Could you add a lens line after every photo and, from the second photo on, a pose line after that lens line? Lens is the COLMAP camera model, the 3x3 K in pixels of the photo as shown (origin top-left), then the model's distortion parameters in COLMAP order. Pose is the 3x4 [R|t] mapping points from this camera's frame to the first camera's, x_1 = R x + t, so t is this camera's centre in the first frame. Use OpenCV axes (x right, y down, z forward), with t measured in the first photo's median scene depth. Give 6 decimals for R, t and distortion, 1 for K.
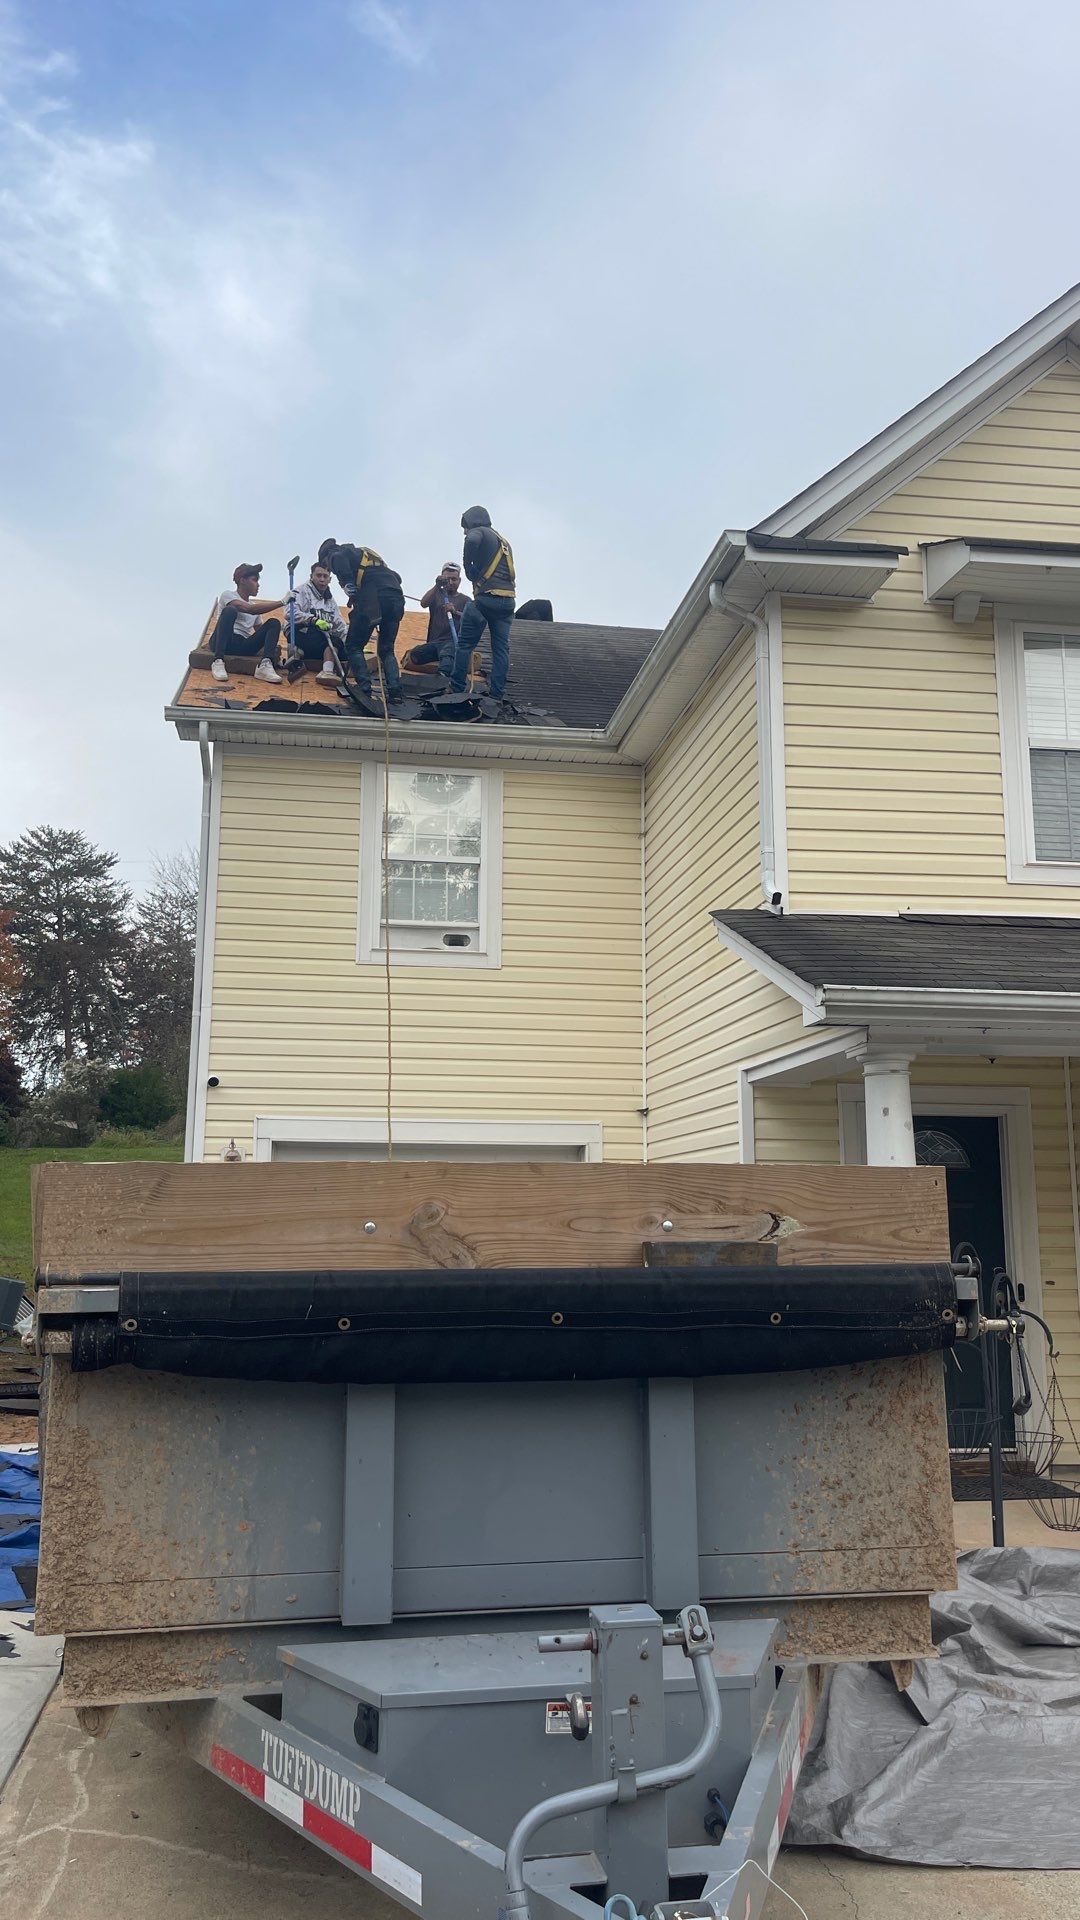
lens RADIAL K [[1456.3, 0, 533.5], [0, 1456.3, 961.7], [0, 0, 1]] dist [0.041193, -0.029315]
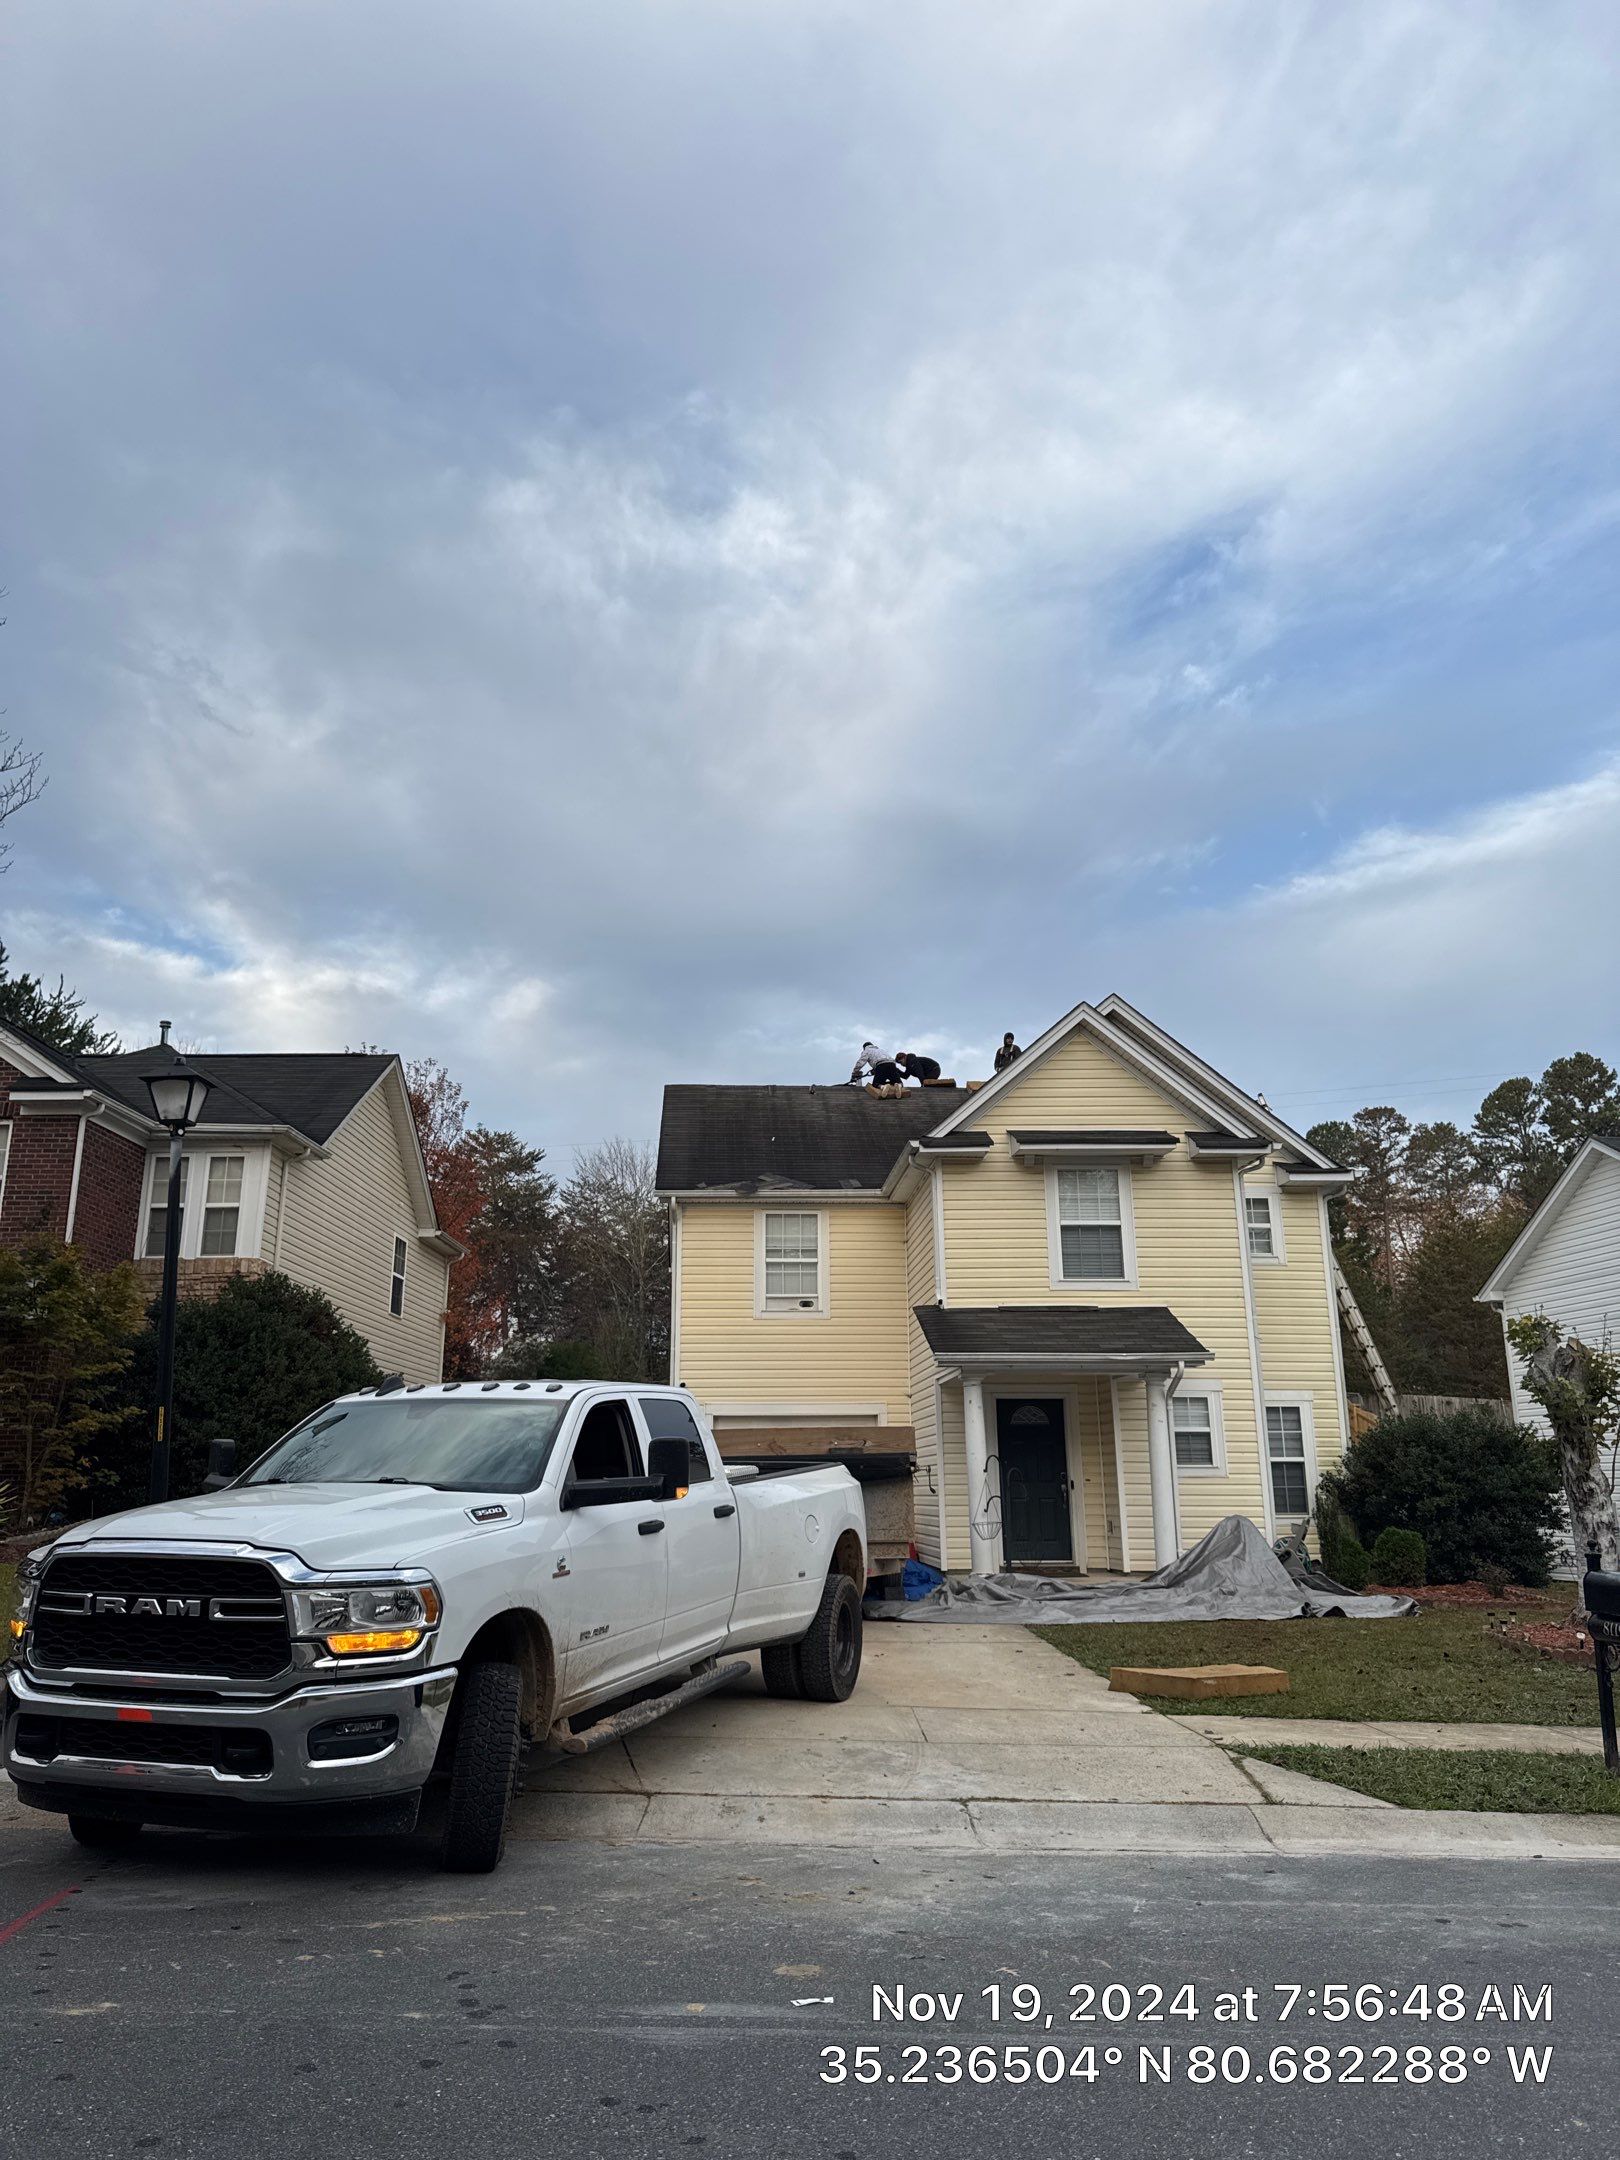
lens RADIAL K [[1499.2, 0, 809.5], [0, 1499.2, 1072.2], [0, 0, 1]] dist [0.075121, -0.019548]
pose [[0.995919, -0.038305, -0.081715, 0.159567], [0.030837, 0.995394, -0.090772, -0.180146], [0.084816, 0.087882, 0.992514, -1.251941]]
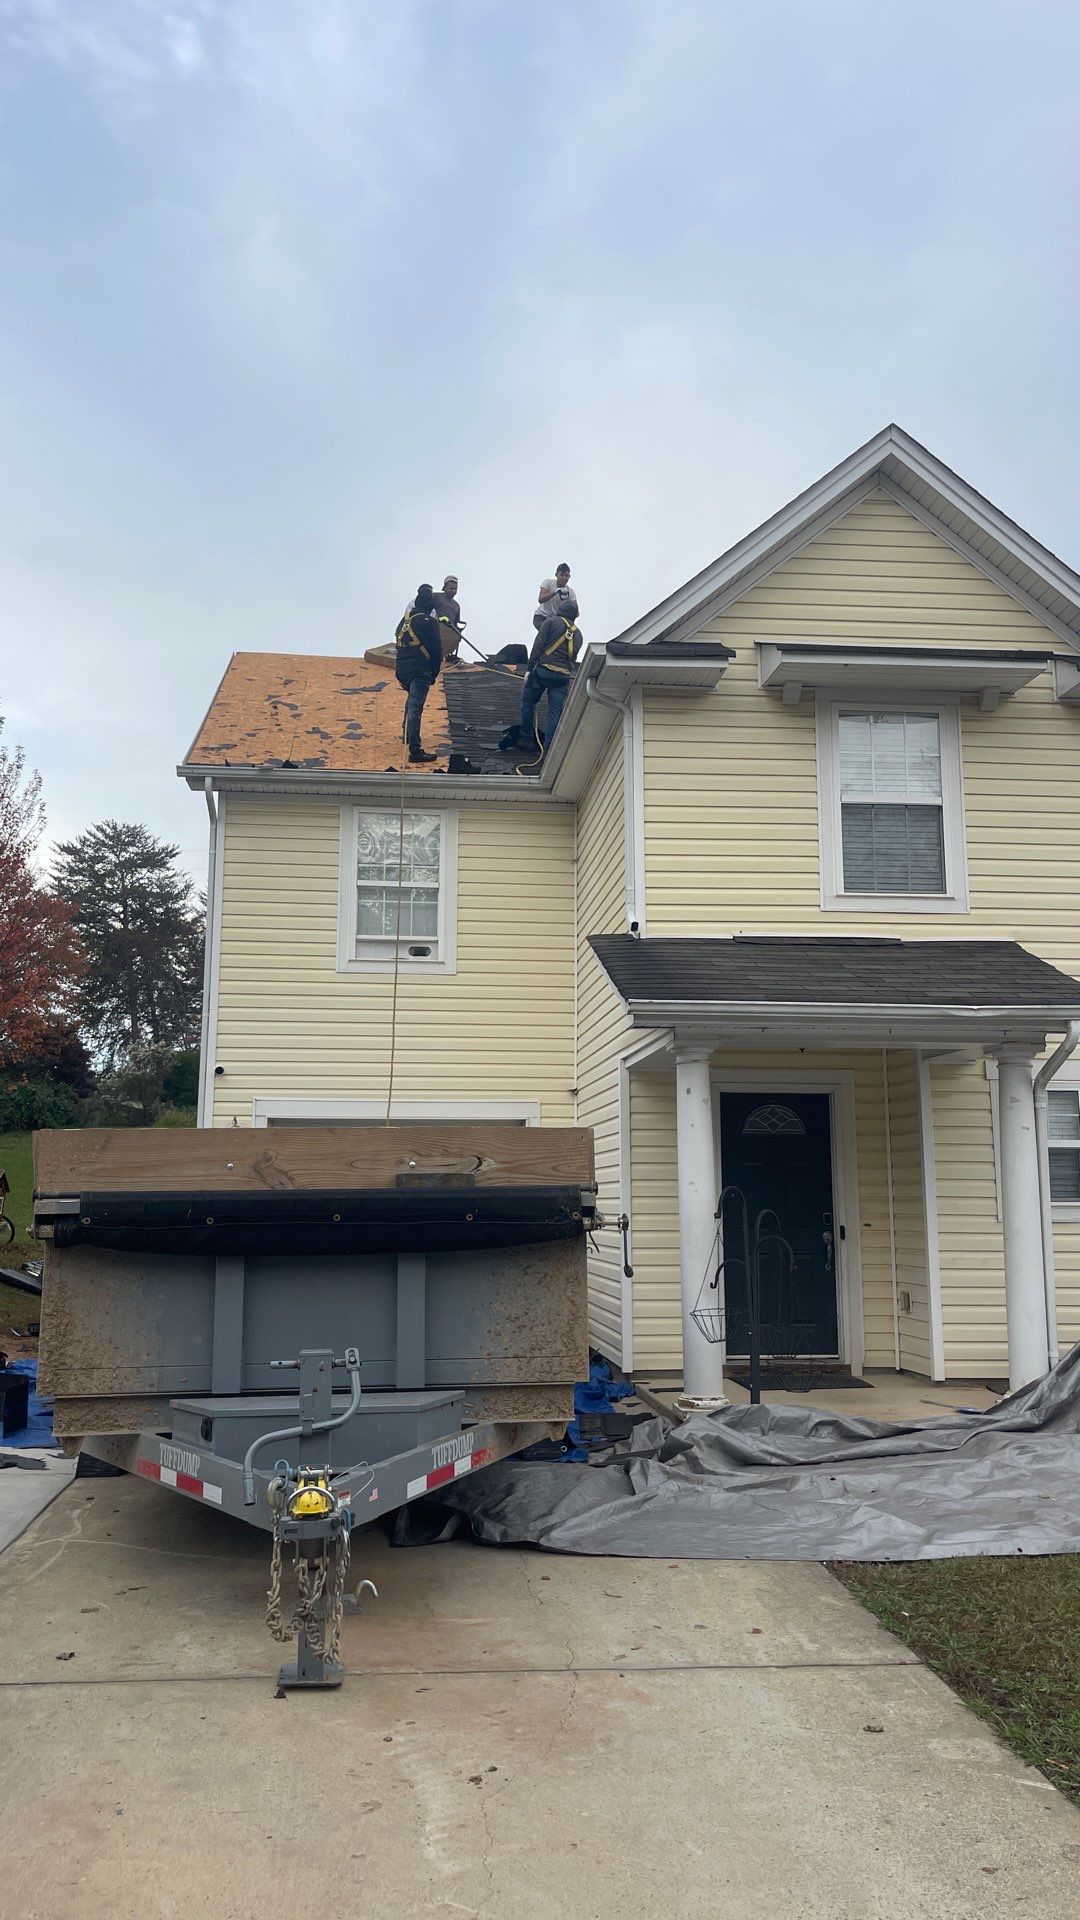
lens RADIAL K [[1456.3, 0, 546.3], [0, 1456.3, 946.3], [0, 0, 1]] dist [0.041193, -0.029315]
pose [[0.999237, -0.012159, -0.037103, 0.128838], [0.012349, 0.999912, 0.004902, -0.031248], [0.037040, -0.005356, 0.999299, -0.274365]]
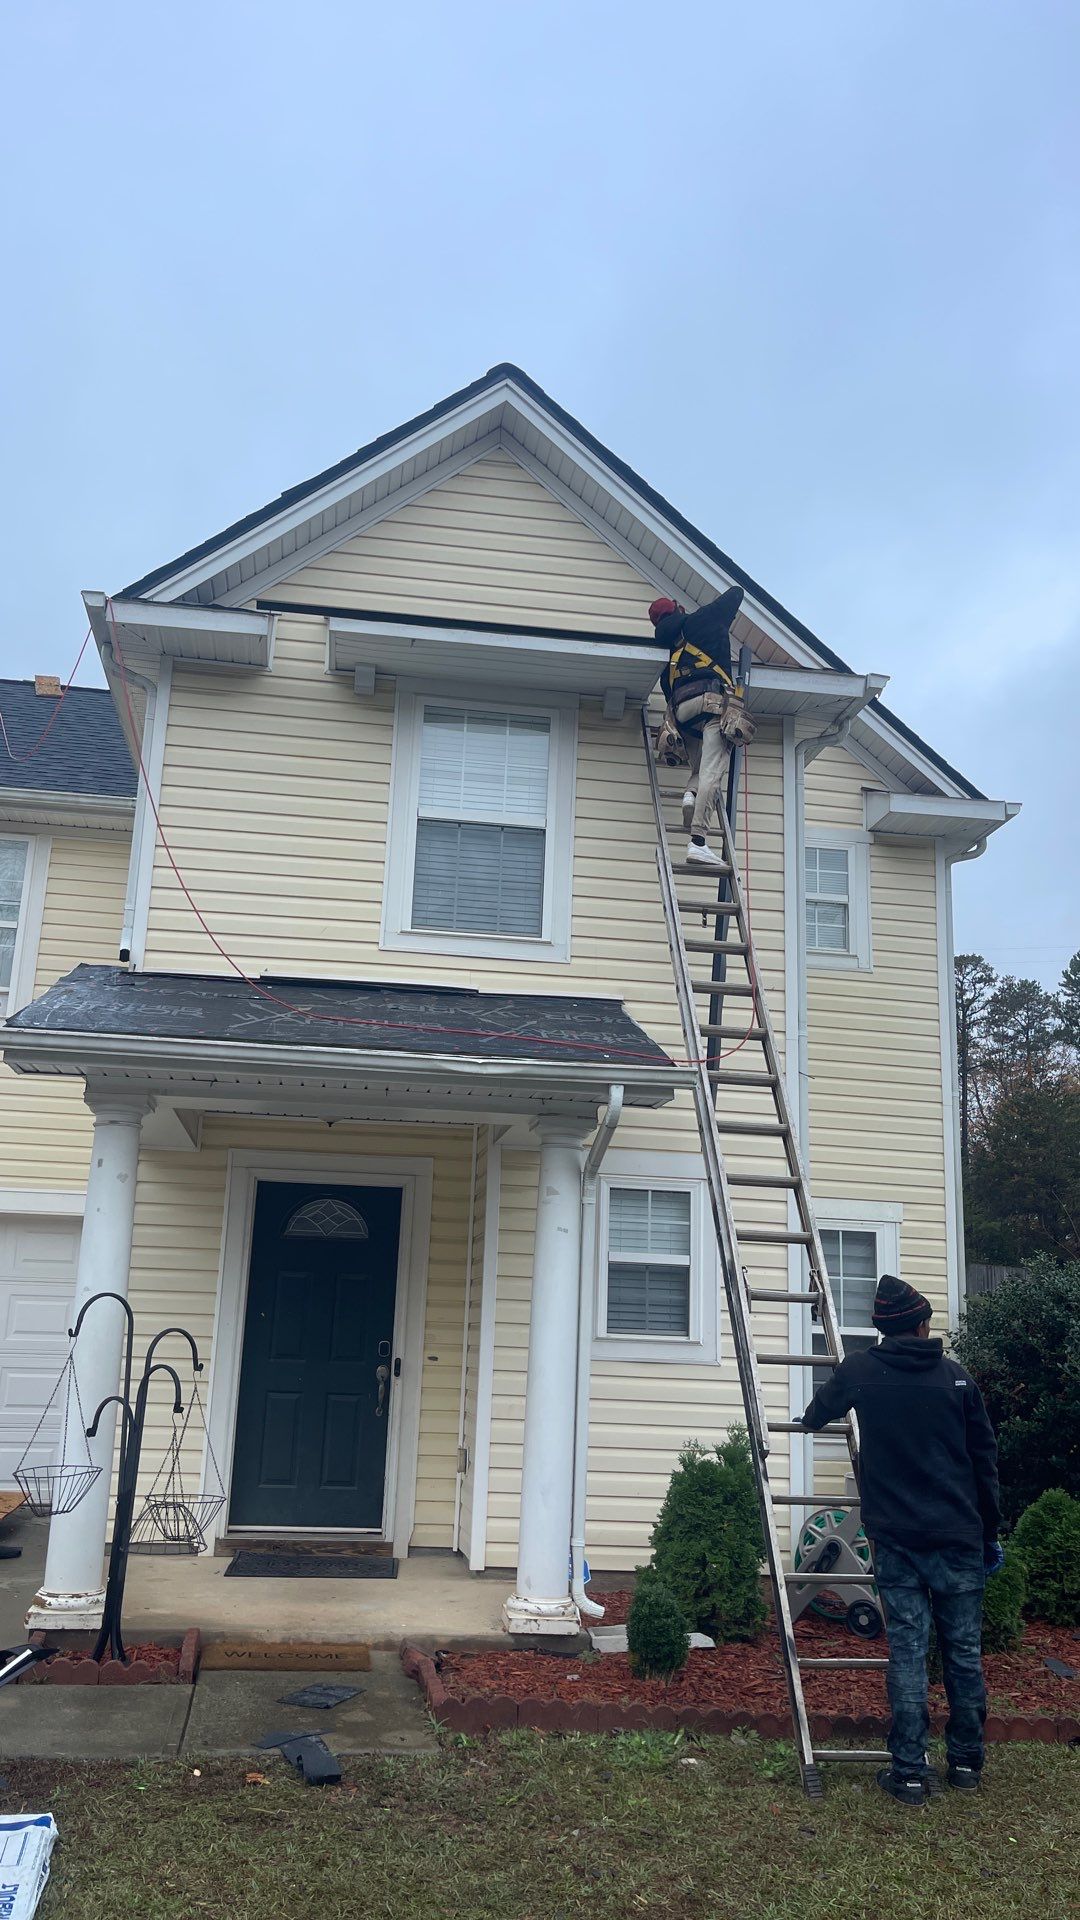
lens RADIAL K [[1456.3, 0, 530.0], [0, 1456.3, 976.6], [0, 0, 1]] dist [0.041193, -0.029315]
pose [[0.999519, 0.030905, -0.002611, 0.423011], [-0.031009, 0.997433, -0.064542, 0.025664], [0.000609, 0.064592, 0.997912, 0.004595]]
